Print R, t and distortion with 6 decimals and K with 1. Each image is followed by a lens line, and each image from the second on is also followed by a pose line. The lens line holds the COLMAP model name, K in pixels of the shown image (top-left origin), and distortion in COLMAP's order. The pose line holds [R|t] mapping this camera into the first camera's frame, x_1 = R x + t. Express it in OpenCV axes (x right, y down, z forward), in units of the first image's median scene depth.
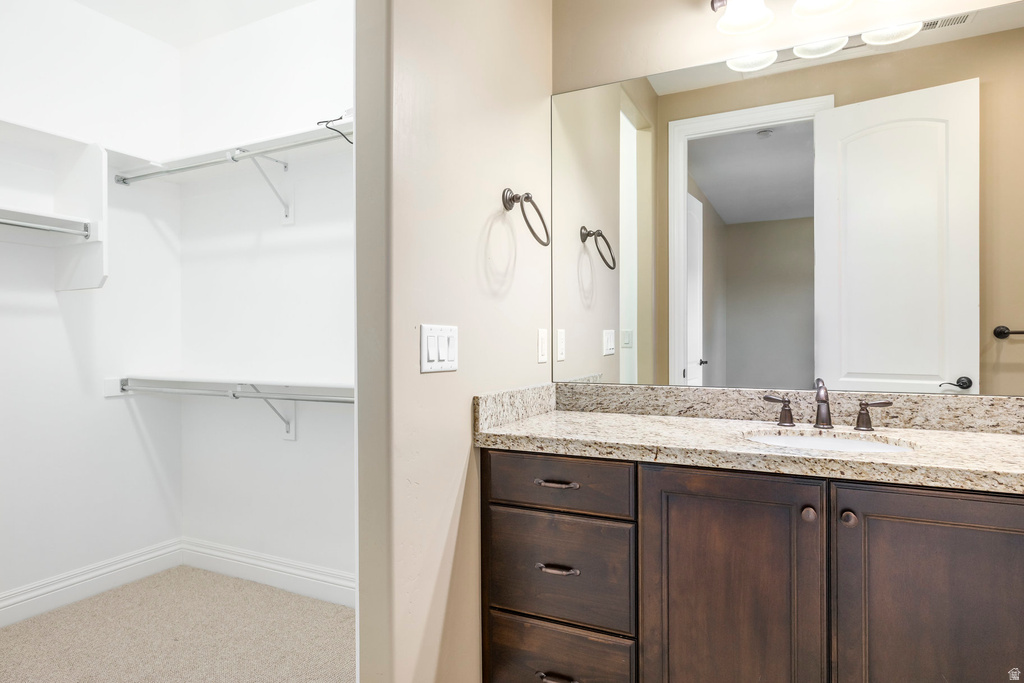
lens RADIAL K [[595.3, 0, 508.5], [0, 595.3, 340.0], [0, 0, 1]] dist [-0.034098, -0.001489]
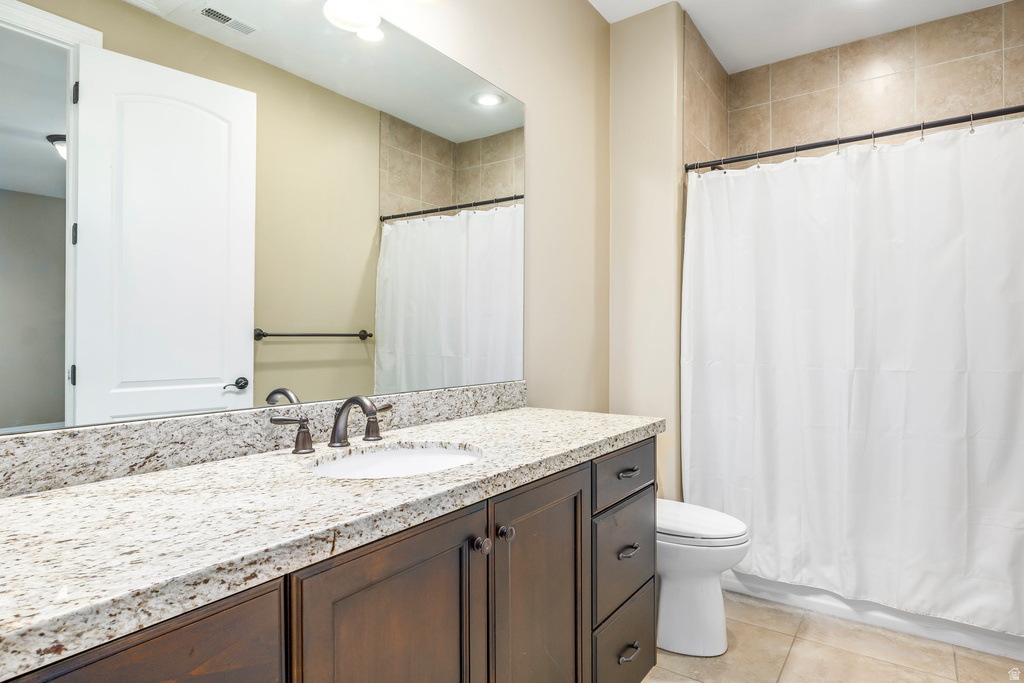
lens RADIAL K [[560.1, 0, 510.1], [0, 560.1, 341.0], [0, 0, 1]] dist [-0.006698, -0.001955]
pose [[0.136633, 0.001052, 0.990621, -0.229986], [0.001353, 0.999998, -0.001248, 0.002017], [-0.990621, 0.001510, 0.136631, 0.687493]]
